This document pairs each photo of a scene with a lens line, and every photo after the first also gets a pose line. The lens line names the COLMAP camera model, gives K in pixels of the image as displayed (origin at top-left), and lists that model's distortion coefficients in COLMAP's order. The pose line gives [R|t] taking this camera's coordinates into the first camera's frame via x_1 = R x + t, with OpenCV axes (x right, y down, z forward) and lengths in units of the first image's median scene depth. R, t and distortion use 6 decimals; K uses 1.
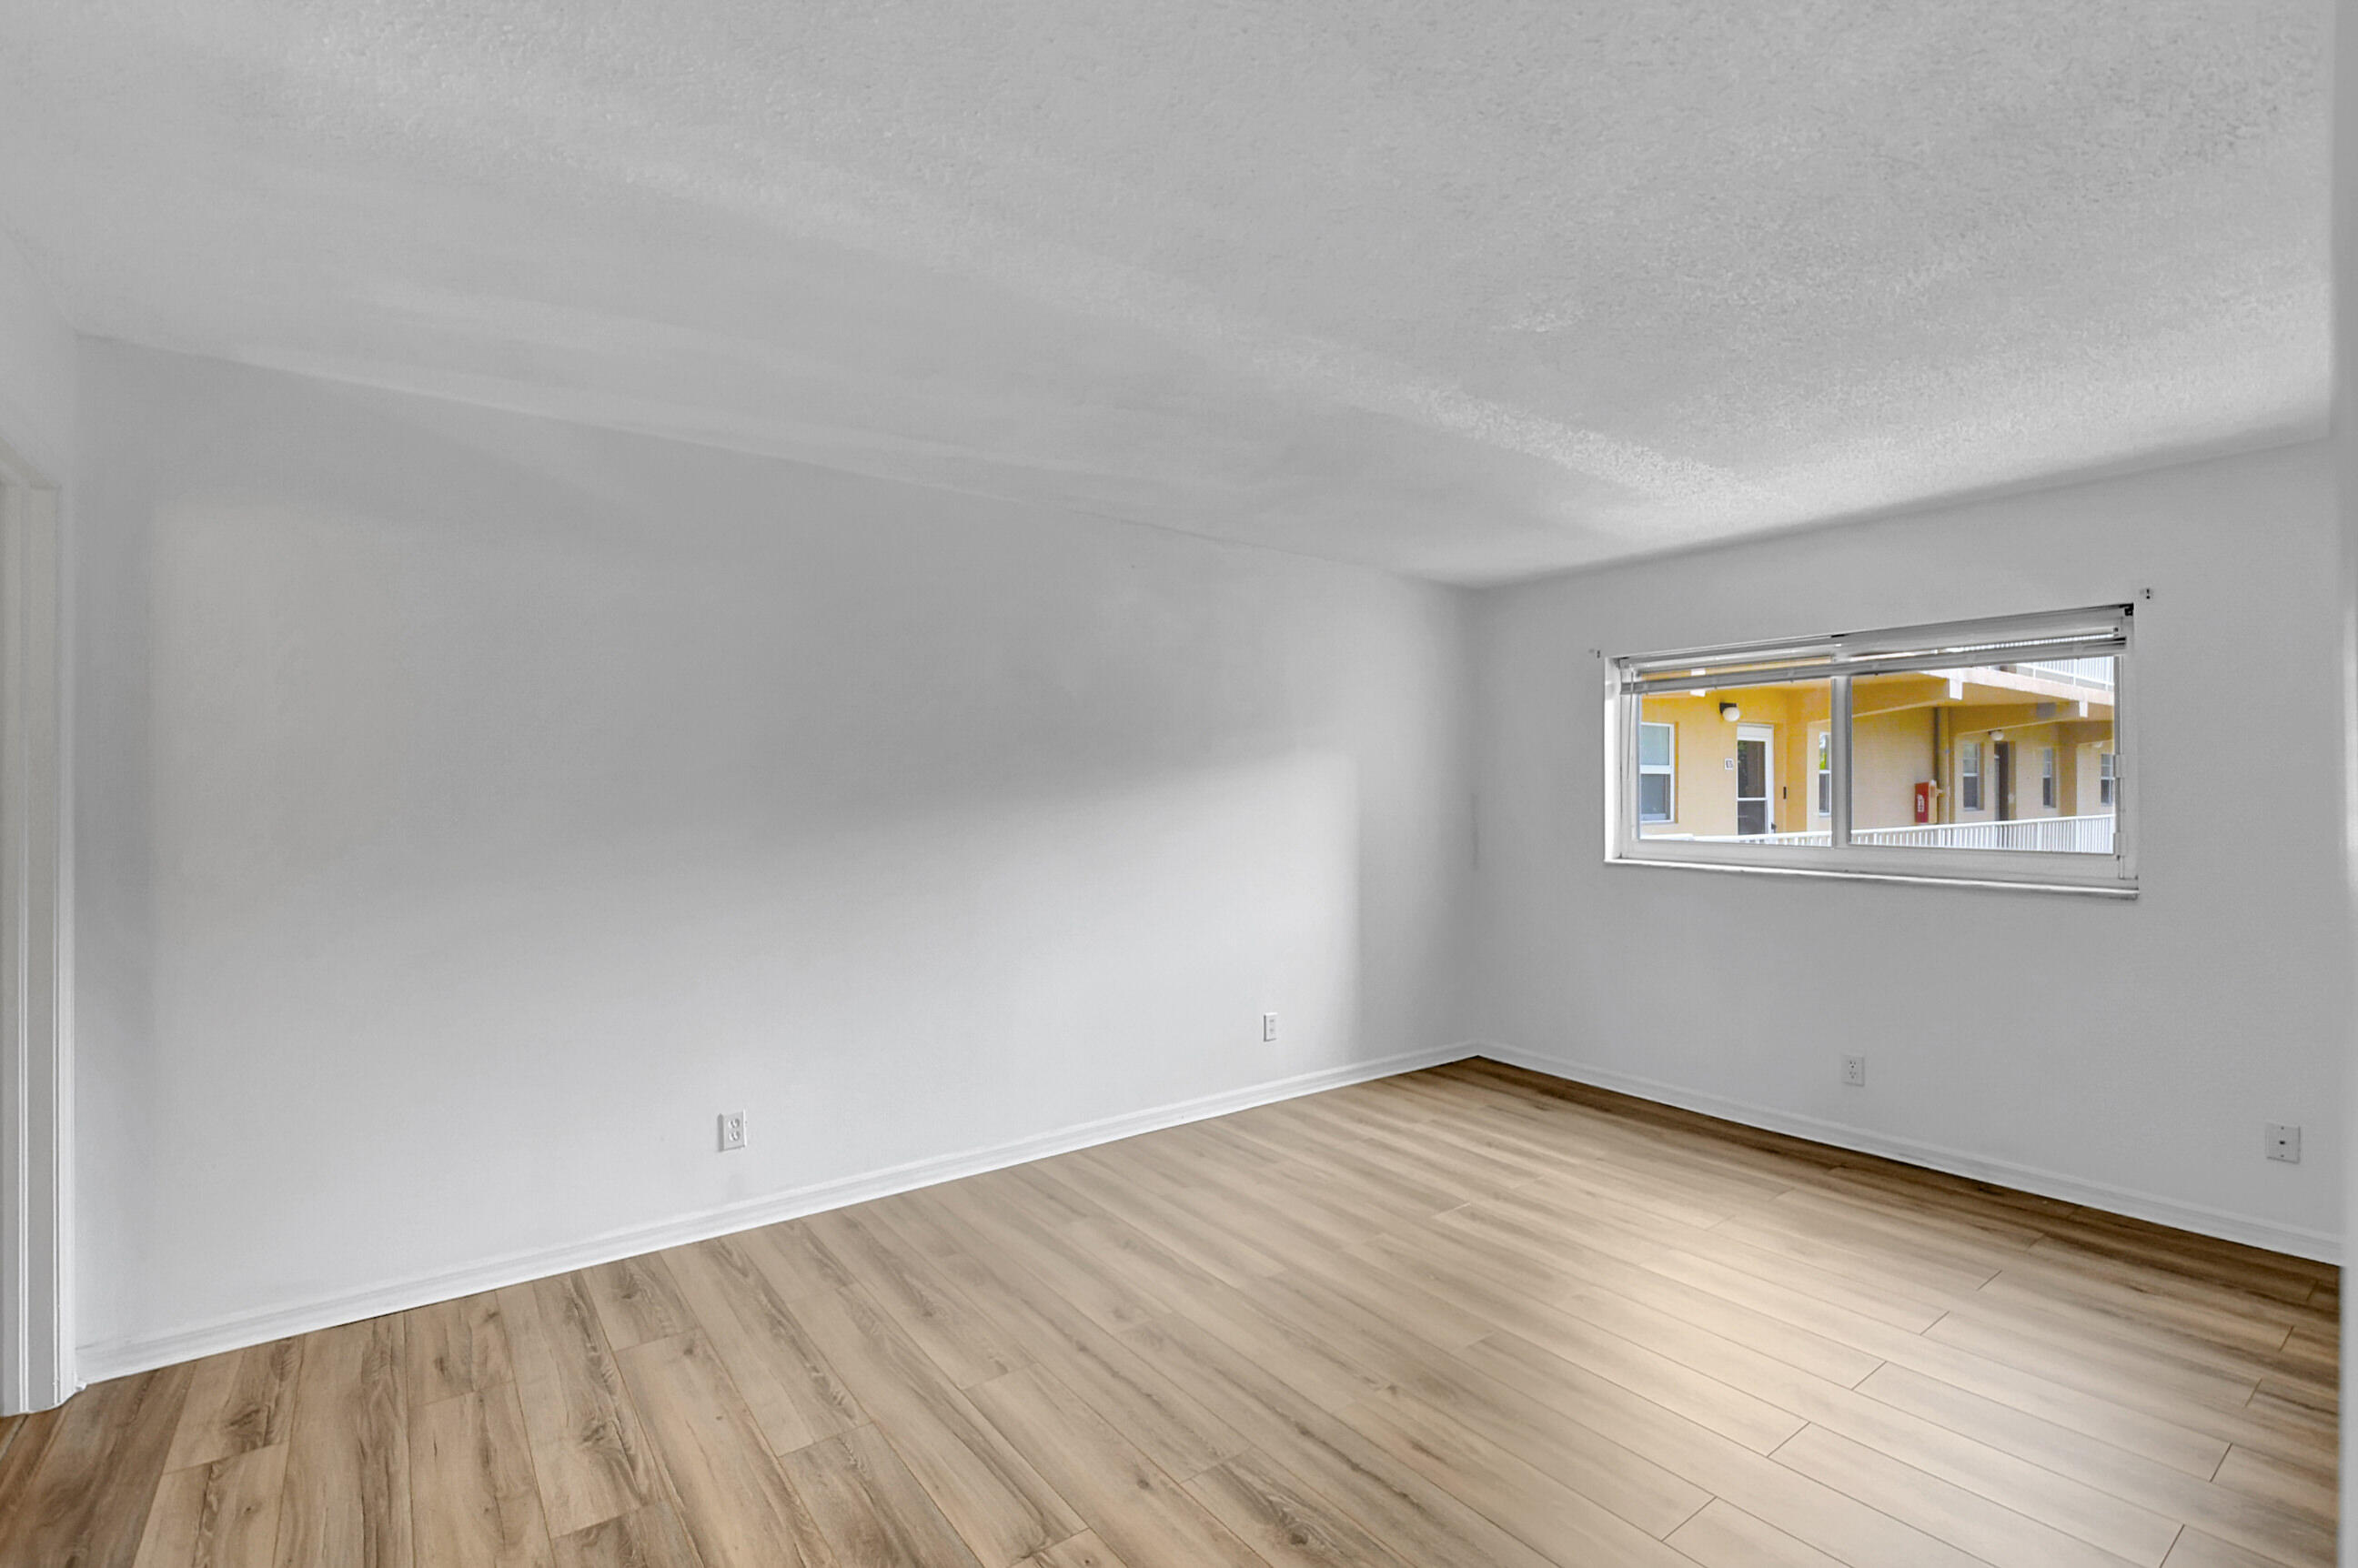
lens RADIAL K [[1061.2, 0, 1168.5], [0, 1061.2, 794.6], [0, 0, 1]] dist [0.000675, -0.001100]
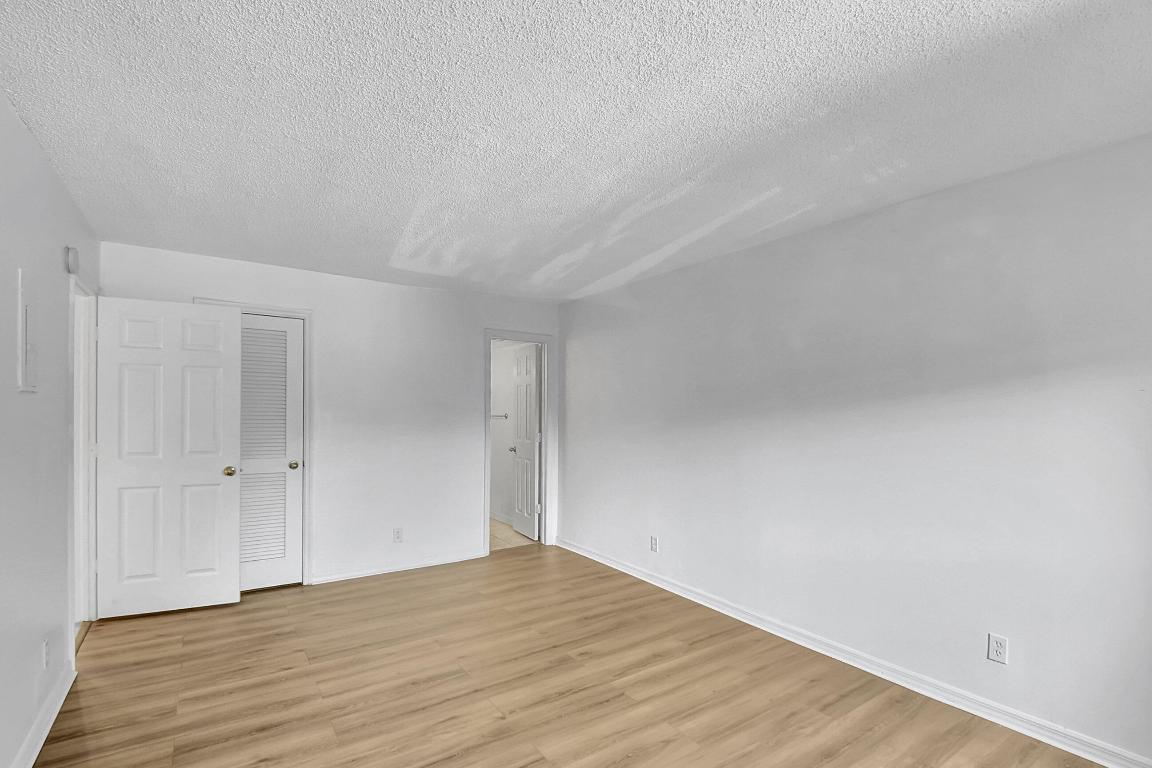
lens RADIAL K [[540.1, 0, 572.1], [0, 540.1, 416.1], [0, 0, 1]] dist [0.026306, -0.000118]
pose [[-0.062578, 0.008502, -0.998004, 0.765150], [-0.011107, 0.999896, 0.009215, 0.002717], [0.997978, 0.011662, -0.062477, 0.765885]]
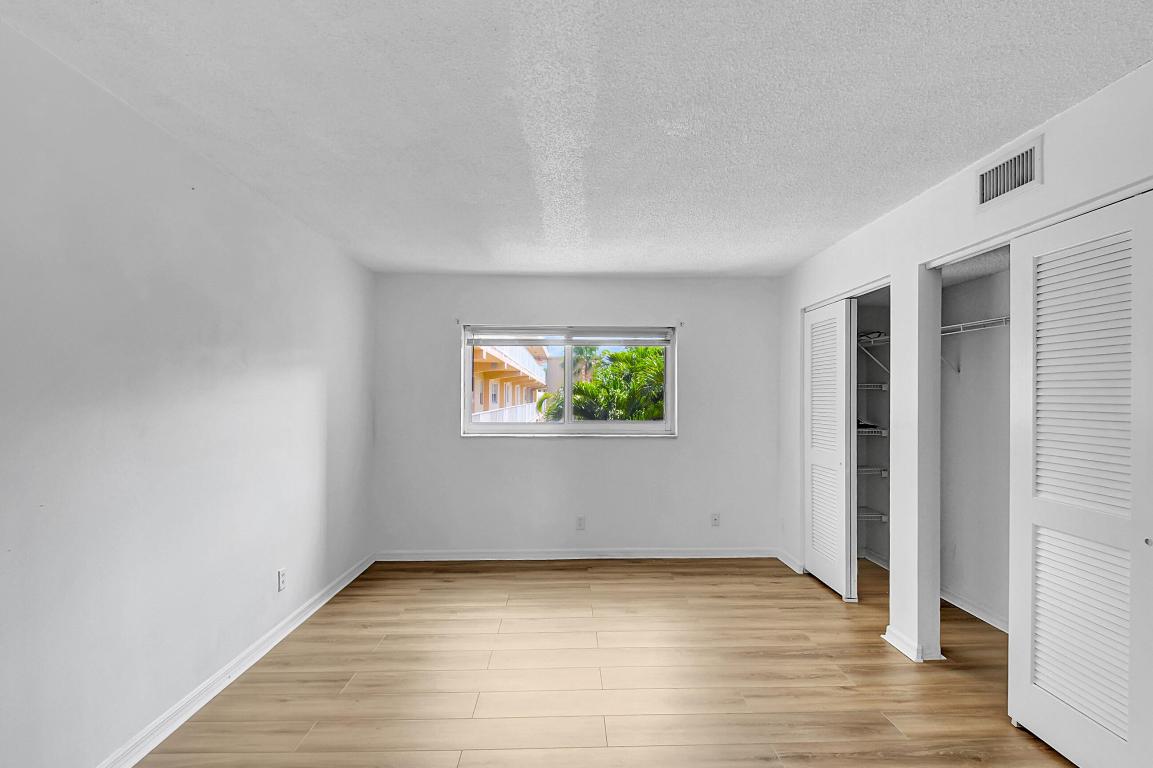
lens RADIAL K [[534.0, 0, 580.0], [0, 534.0, 399.0], [0, 0, 1]] dist [0.061265, -0.000469]
pose [[0.563064, -0.000512, 0.826413, -0.303492], [0.001916, 0.999998, -0.000686, 0.000769], [-0.826411, 0.001970, 0.563064, 0.394708]]
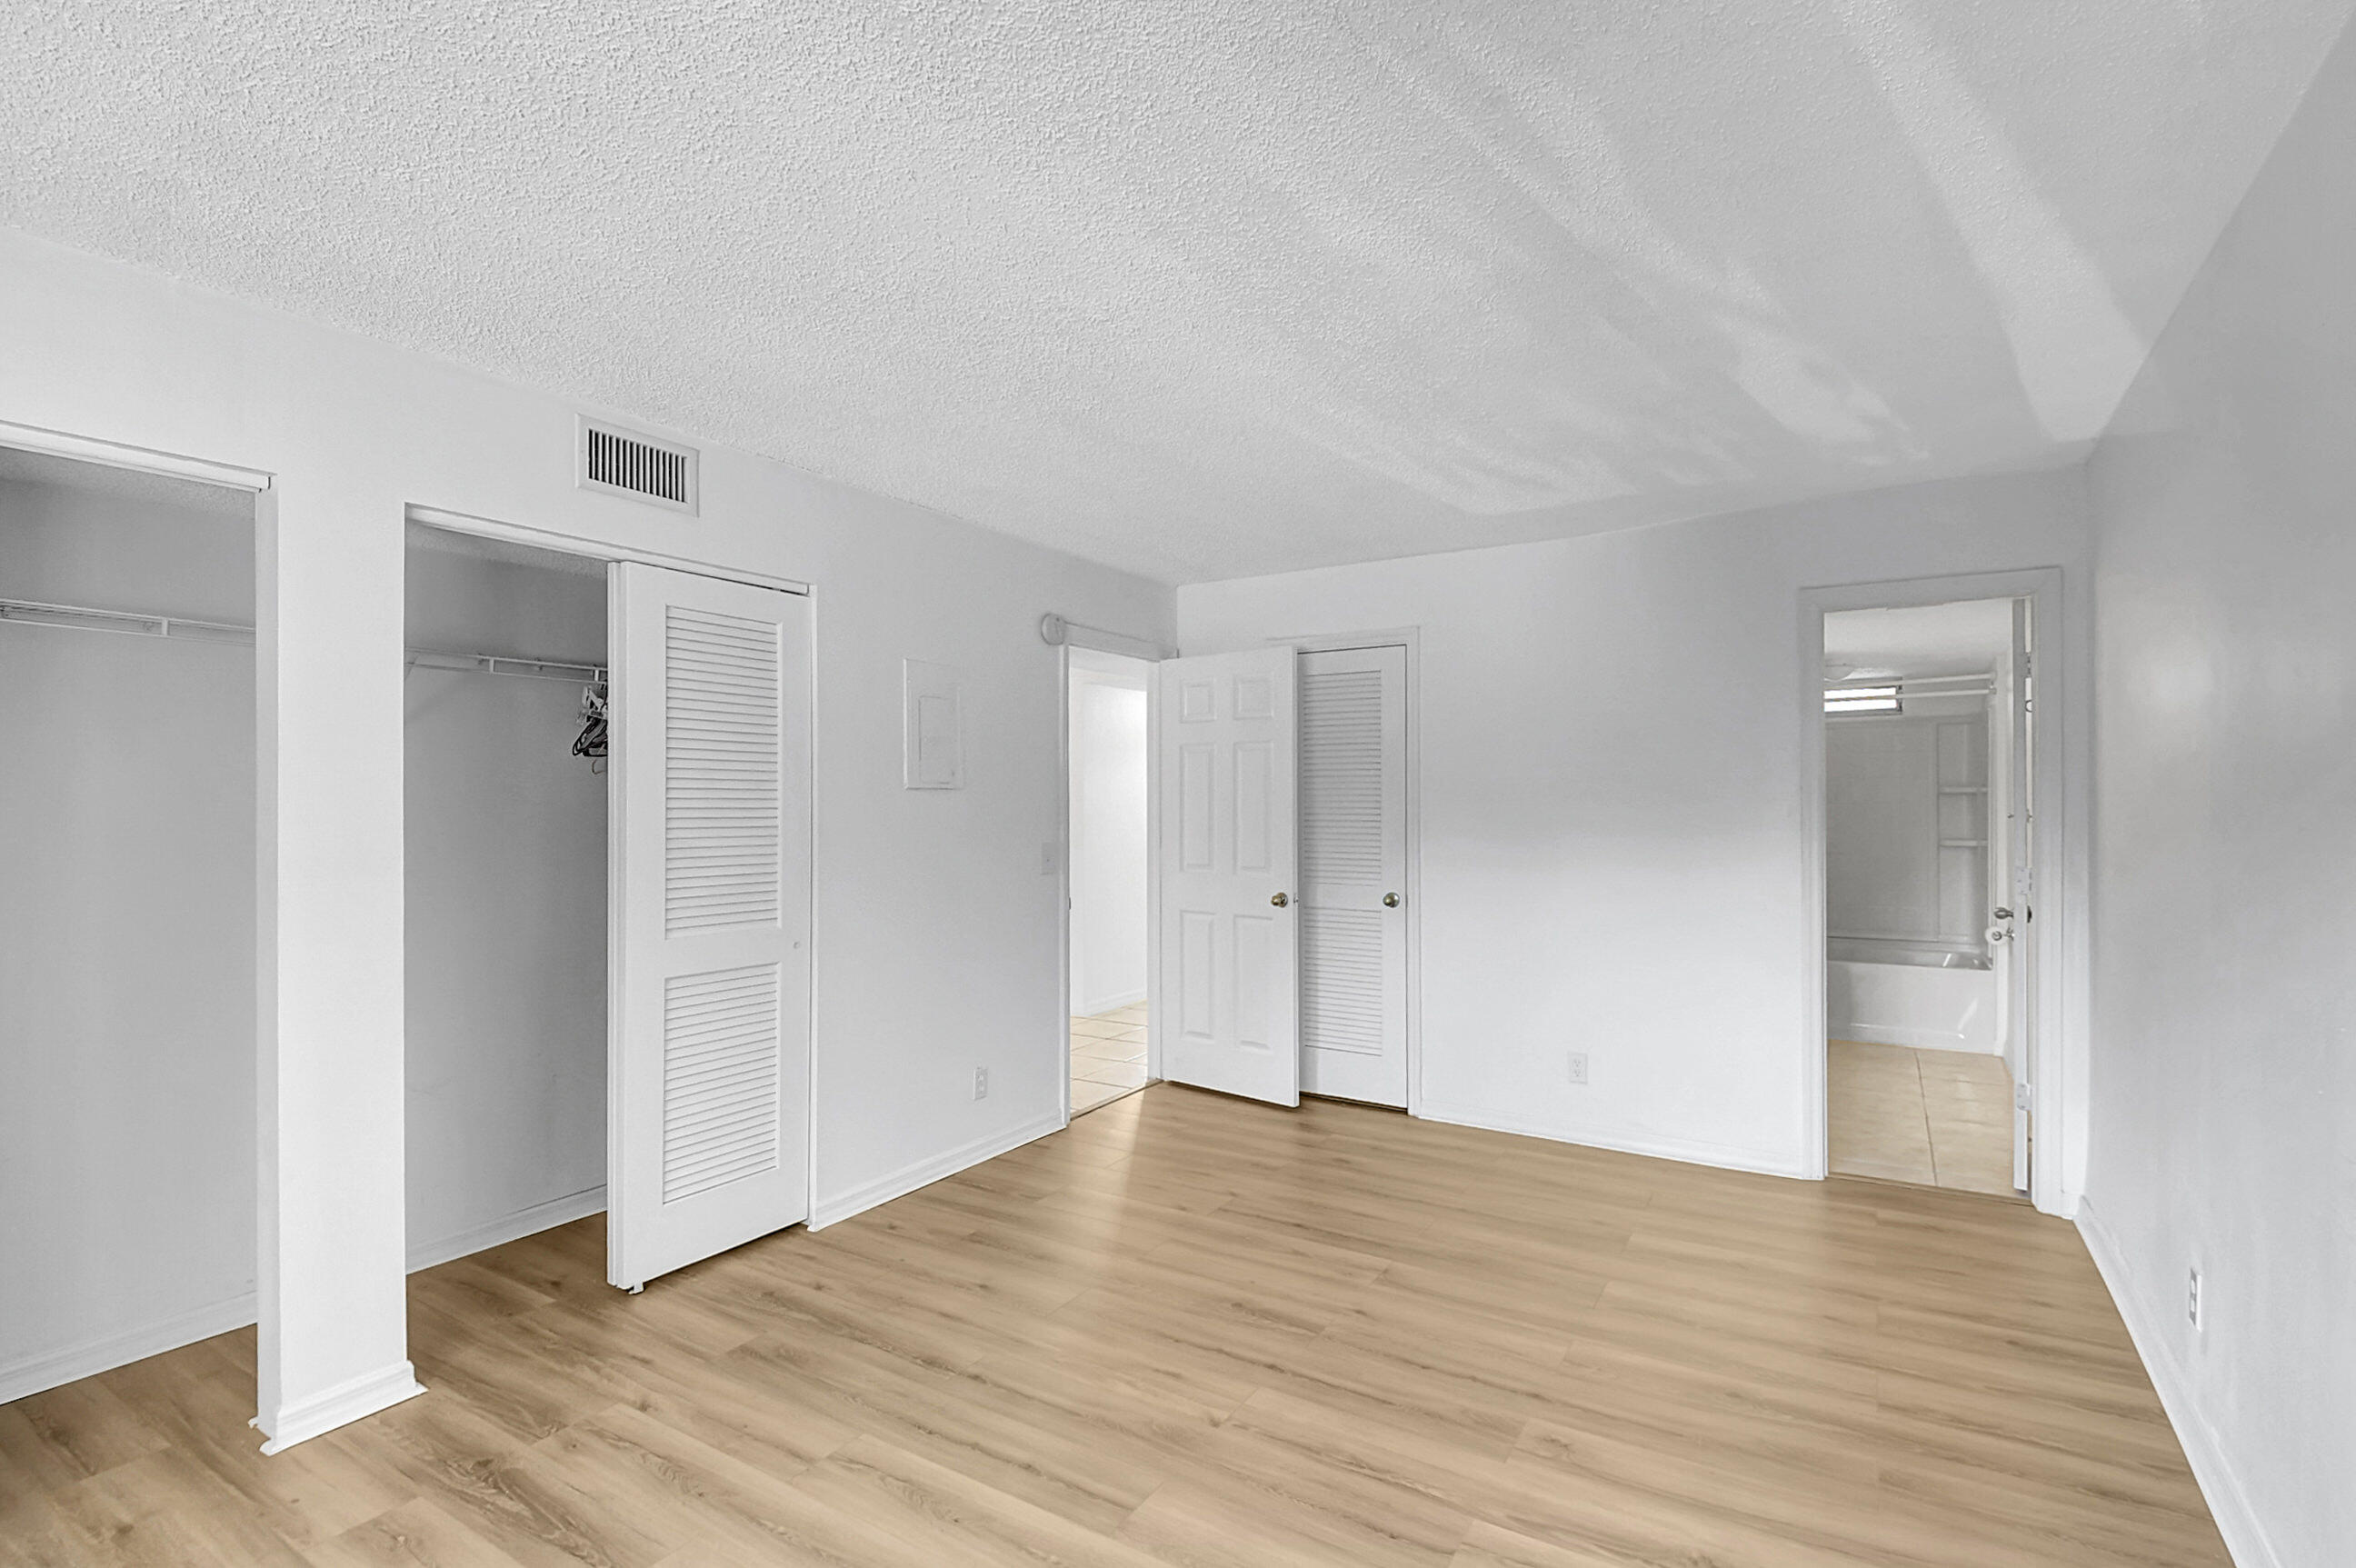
lens RADIAL K [[1091.1, 0, 1185.1], [0, 1091.1, 814.6], [0, 0, 1]] dist [0.061265, -0.000469]
pose [[-0.930411, 0.008564, -0.366418, 0.387125], [0.003285, 0.999882, 0.015028, -0.001474], [0.366503, 0.012778, -0.930329, 1.240550]]
